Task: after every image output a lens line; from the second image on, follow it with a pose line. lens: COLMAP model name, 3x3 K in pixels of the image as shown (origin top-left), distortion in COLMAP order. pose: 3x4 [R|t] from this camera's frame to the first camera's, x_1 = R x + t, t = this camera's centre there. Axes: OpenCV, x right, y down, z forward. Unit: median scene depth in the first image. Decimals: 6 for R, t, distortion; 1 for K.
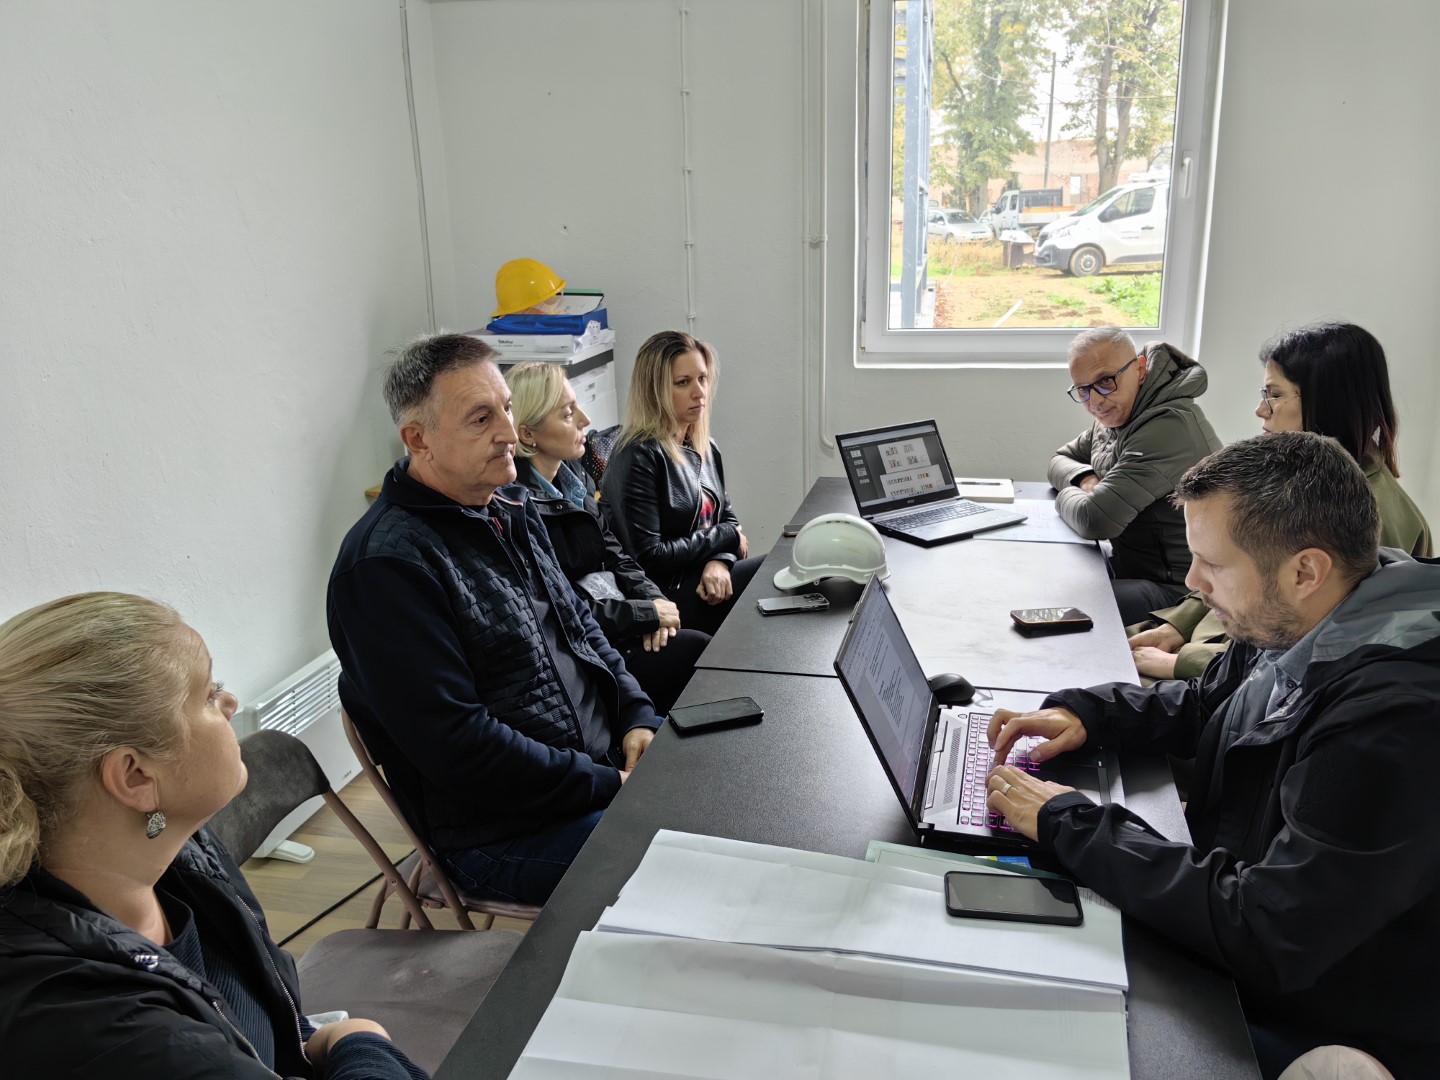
lens RADIAL K [[1127.9, 0, 720.0], [0, 1127.9, 540.0], [0, 0, 1]] dist [0.082153, -0.189001]
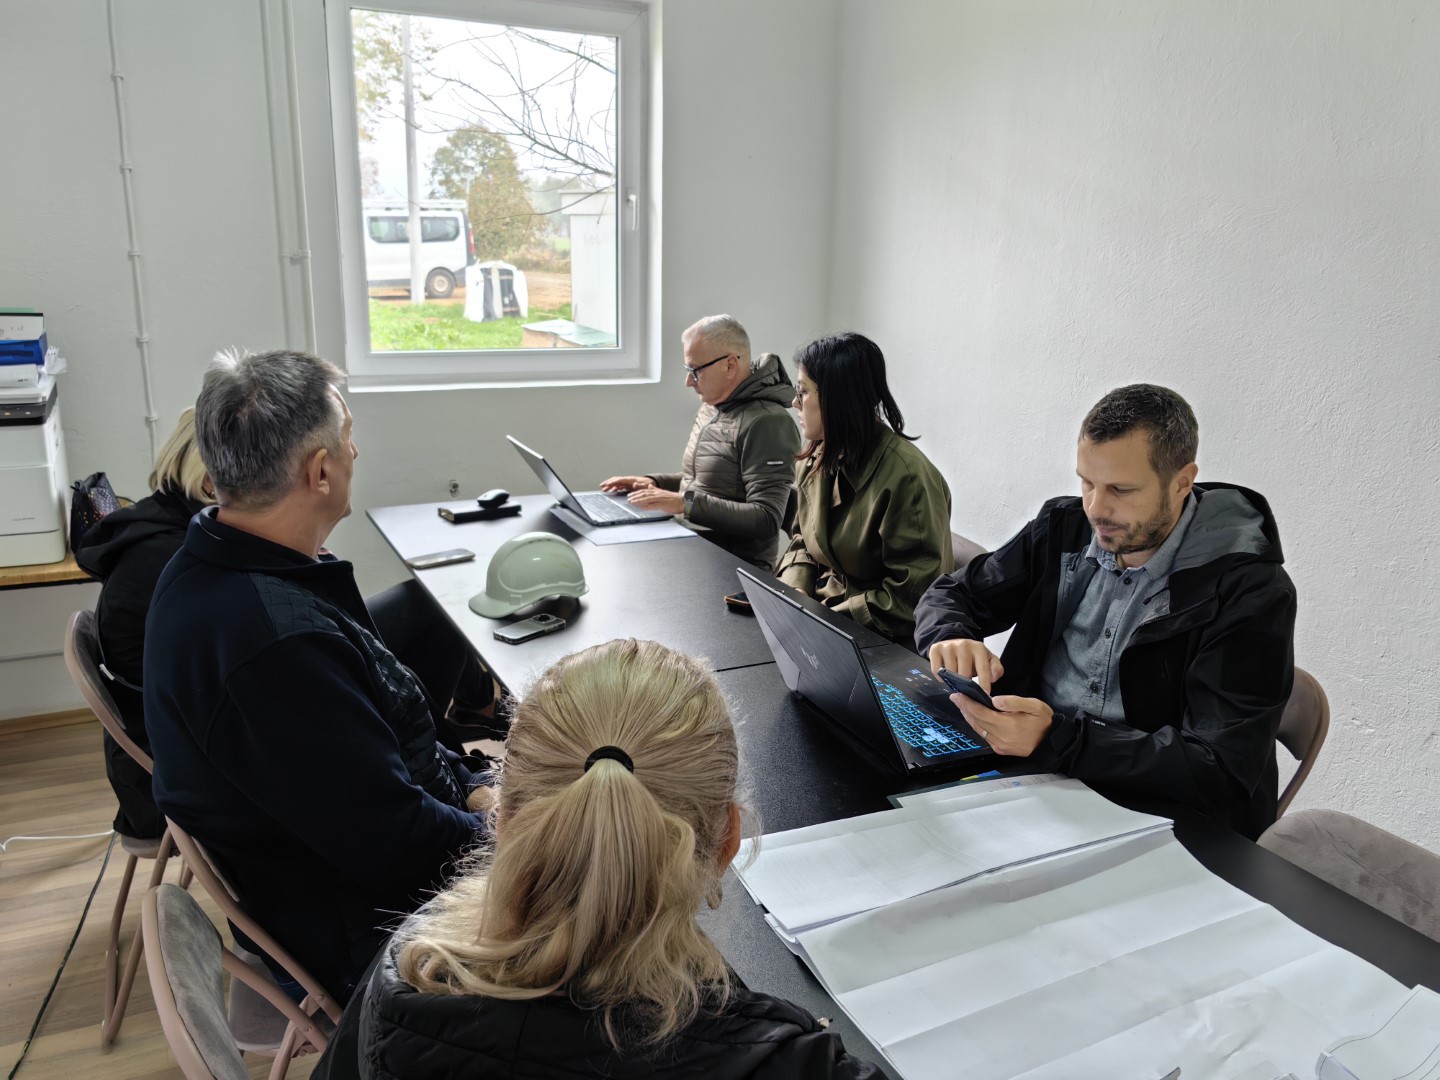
lens RADIAL K [[1147.8, 0, 728.7], [0, 1147.8, 544.7], [0, 0, 1]] dist [-0.006573, -0.008254]
pose [[0.765335, -0.123396, 0.631693, -0.399676], [0.136890, 0.990202, 0.027577, -0.017609], [-0.628907, 0.065367, 0.774728, 0.123440]]
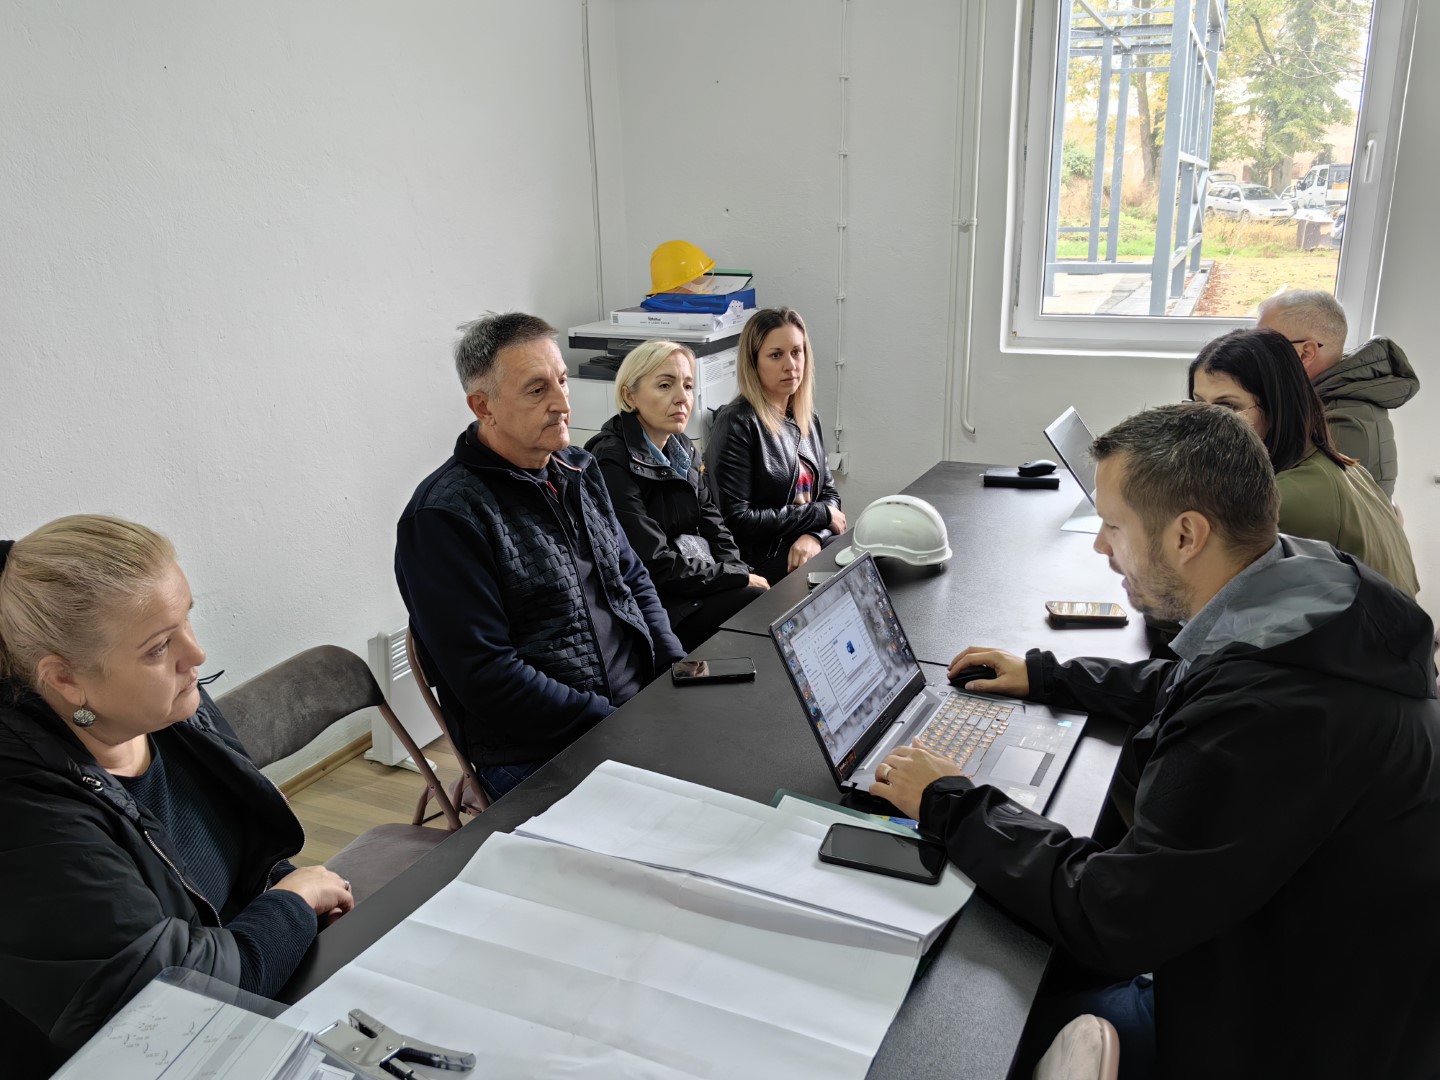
lens RADIAL K [[1147.8, 0, 728.7], [0, 1147.8, 544.7], [0, 0, 1]] dist [-0.006573, -0.008254]
pose [[0.973941, 0.065218, -0.217222, 0.182618], [-0.060510, 0.997767, 0.028259, 0.001031], [0.218580, -0.014378, 0.975713, -0.047137]]
